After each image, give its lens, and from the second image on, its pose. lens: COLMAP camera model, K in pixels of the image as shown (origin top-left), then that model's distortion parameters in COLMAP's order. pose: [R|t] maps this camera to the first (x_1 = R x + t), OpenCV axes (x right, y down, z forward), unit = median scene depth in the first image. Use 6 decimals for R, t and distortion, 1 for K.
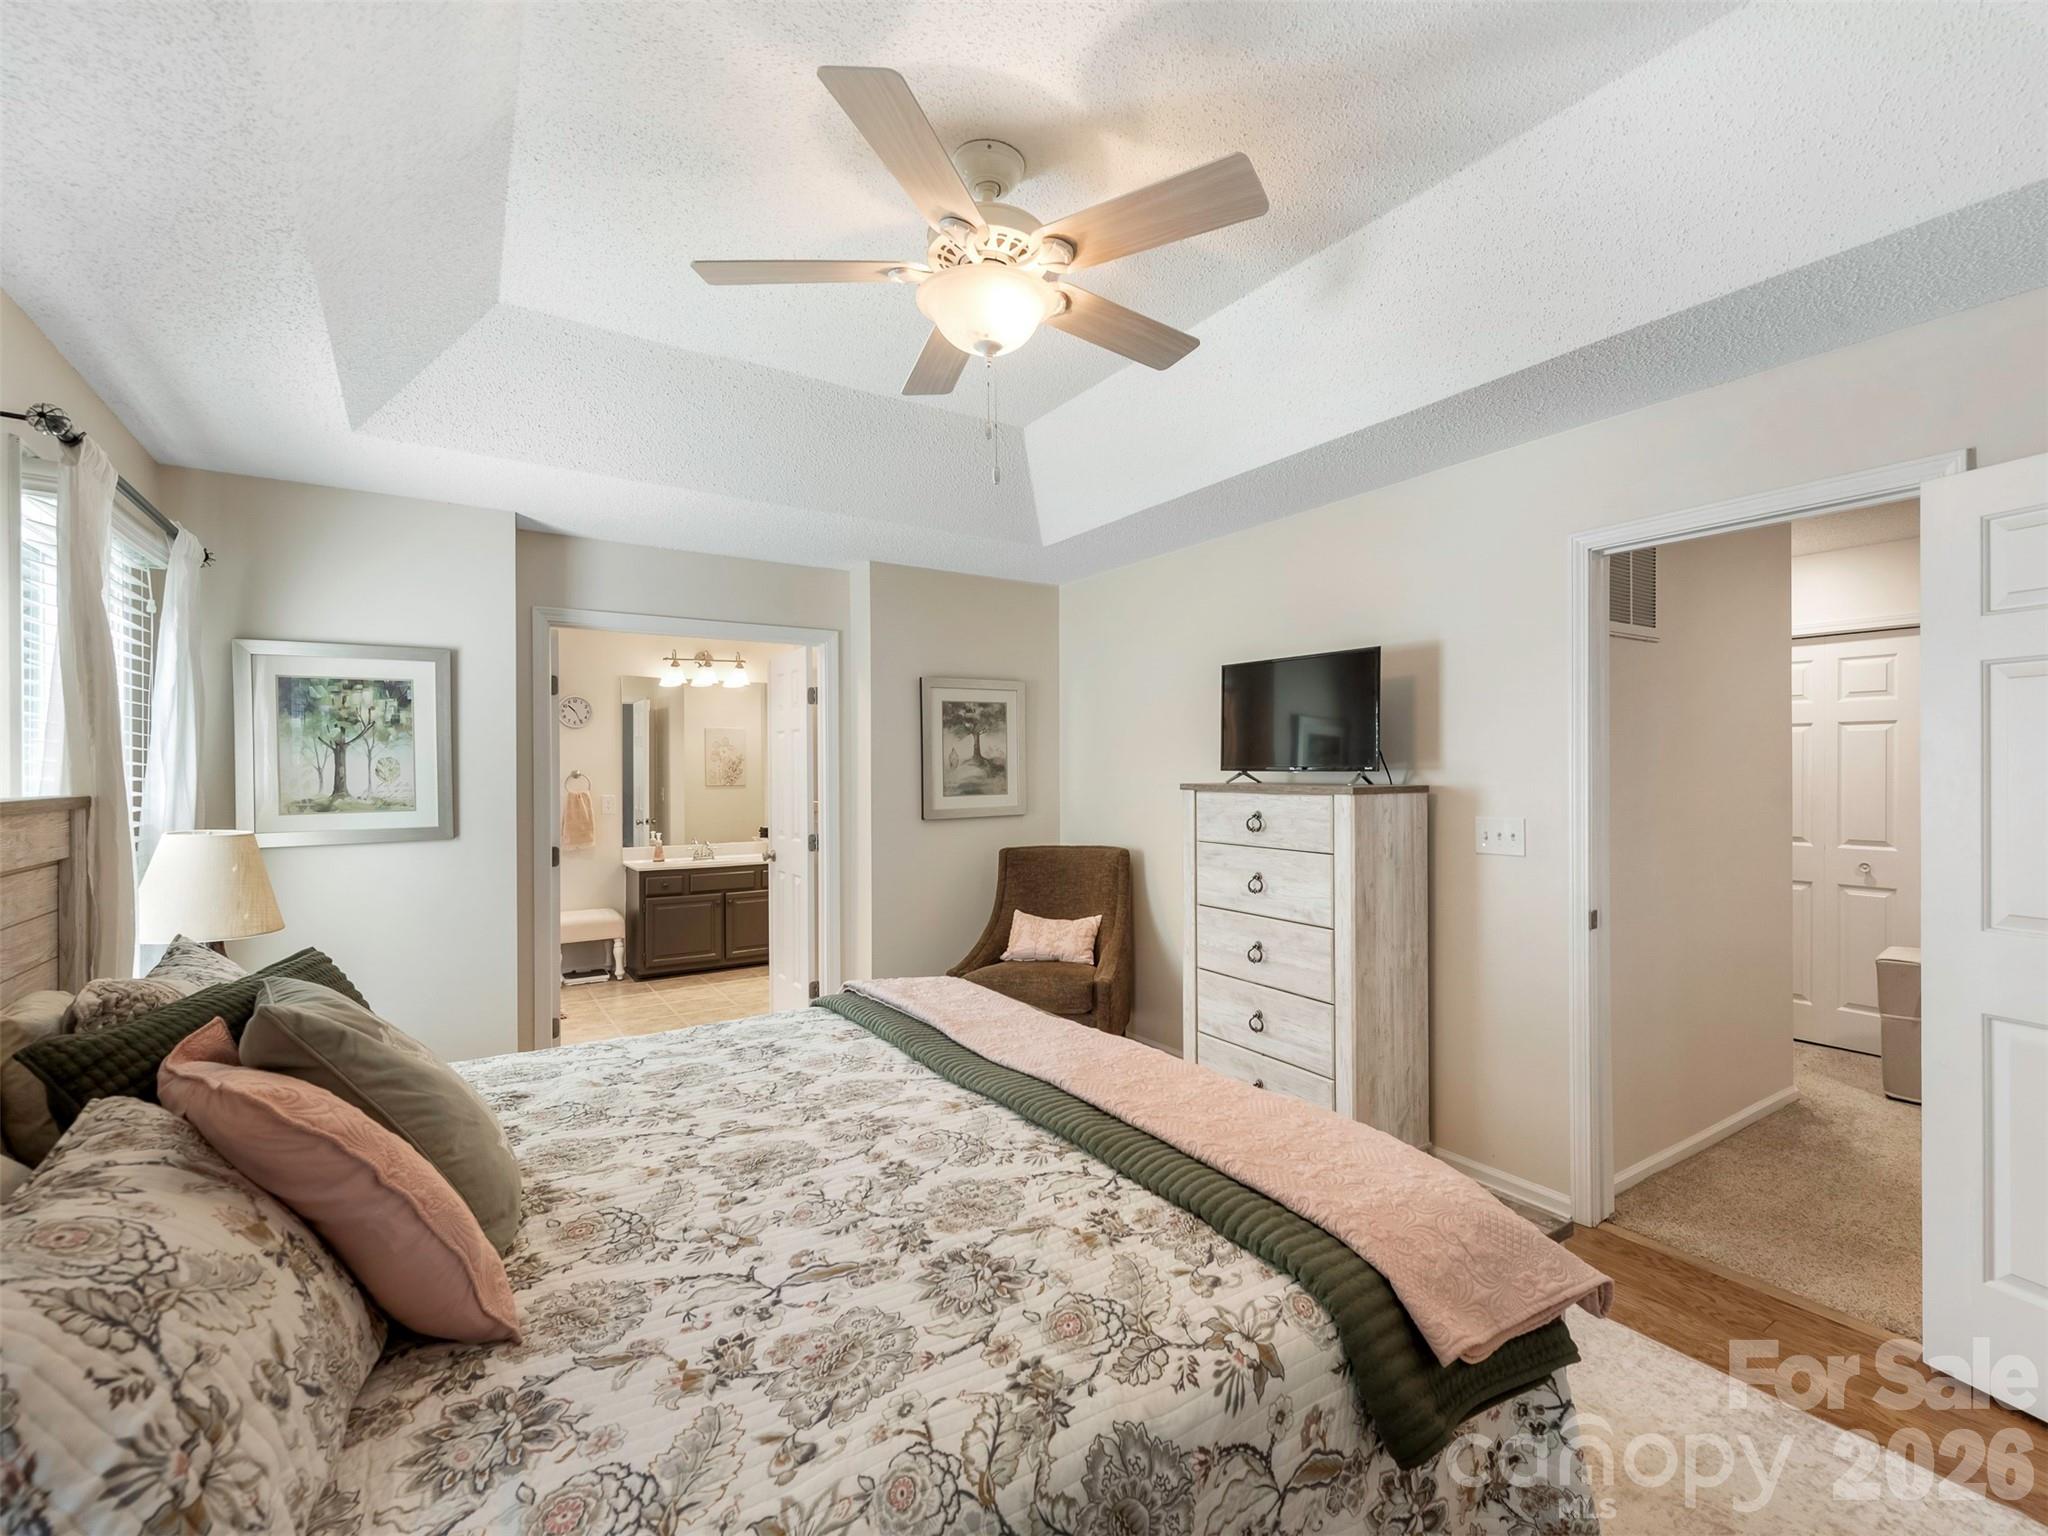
lens RADIAL K [[928.5, 0, 1015.5], [0, 928.5, 766.9], [0, 0, 1]] dist [0.018691, -0.011126]
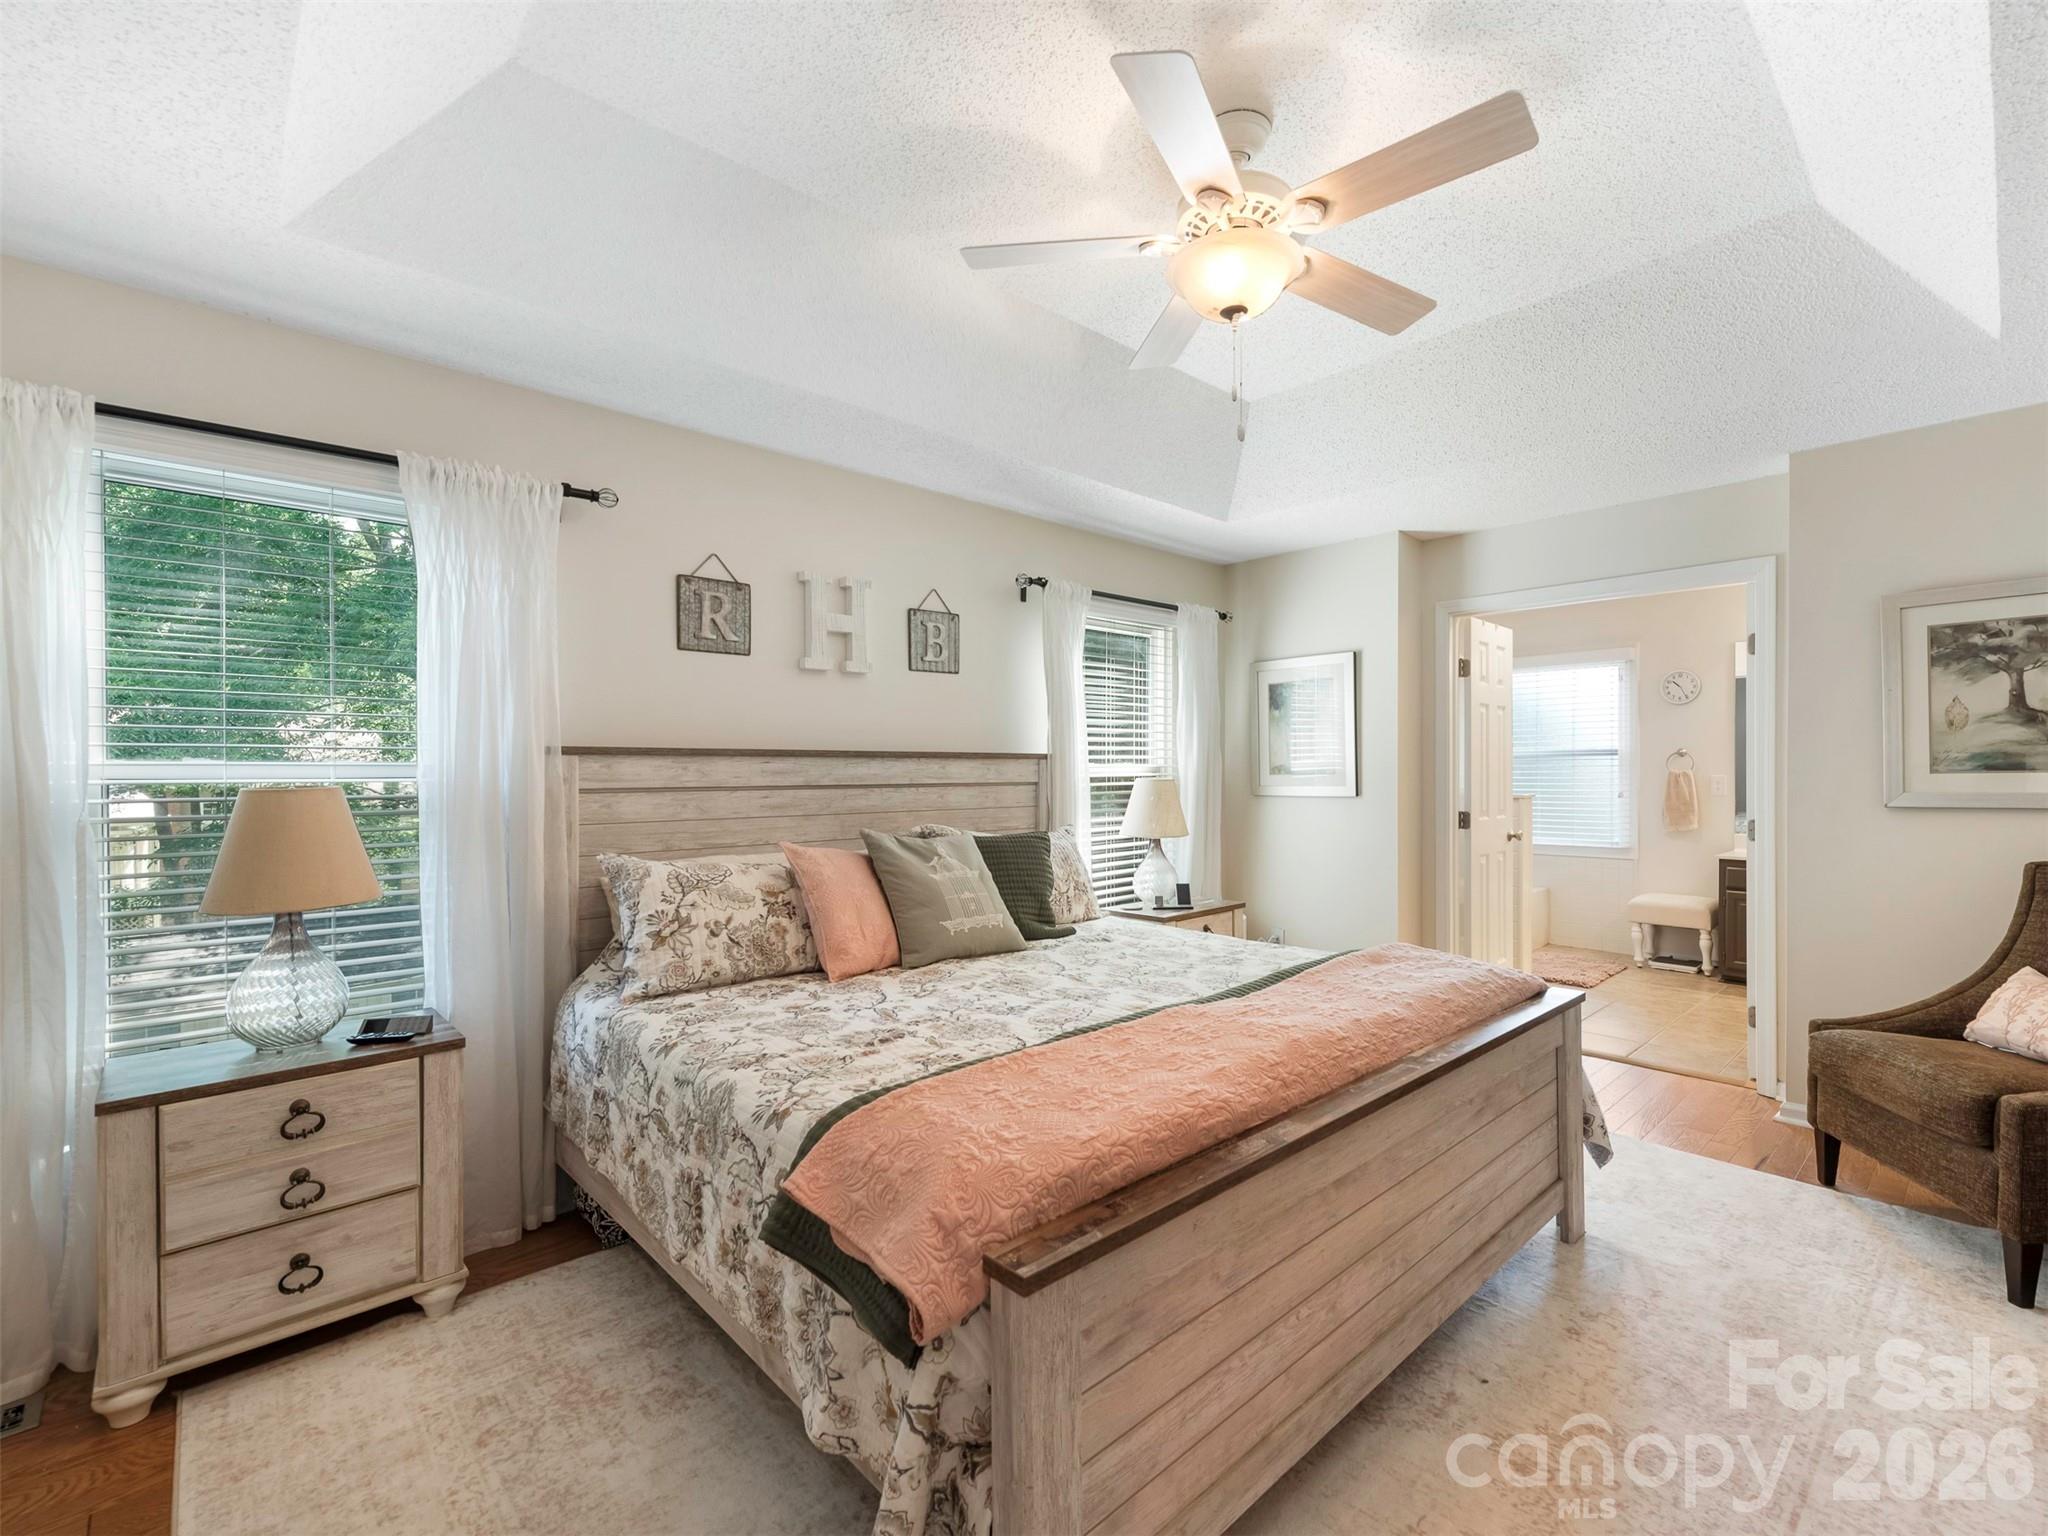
lens RADIAL K [[892.7, 0, 1072.9], [0, 892.7, 758.0], [0, 0, 1]] dist [0.002898, 0.000424]
pose [[0.194931, -0.006864, -0.980793, 1.010557], [0.003049, 0.999975, -0.006392, 0.057188], [0.980812, -0.001744, 0.194947, 0.695106]]
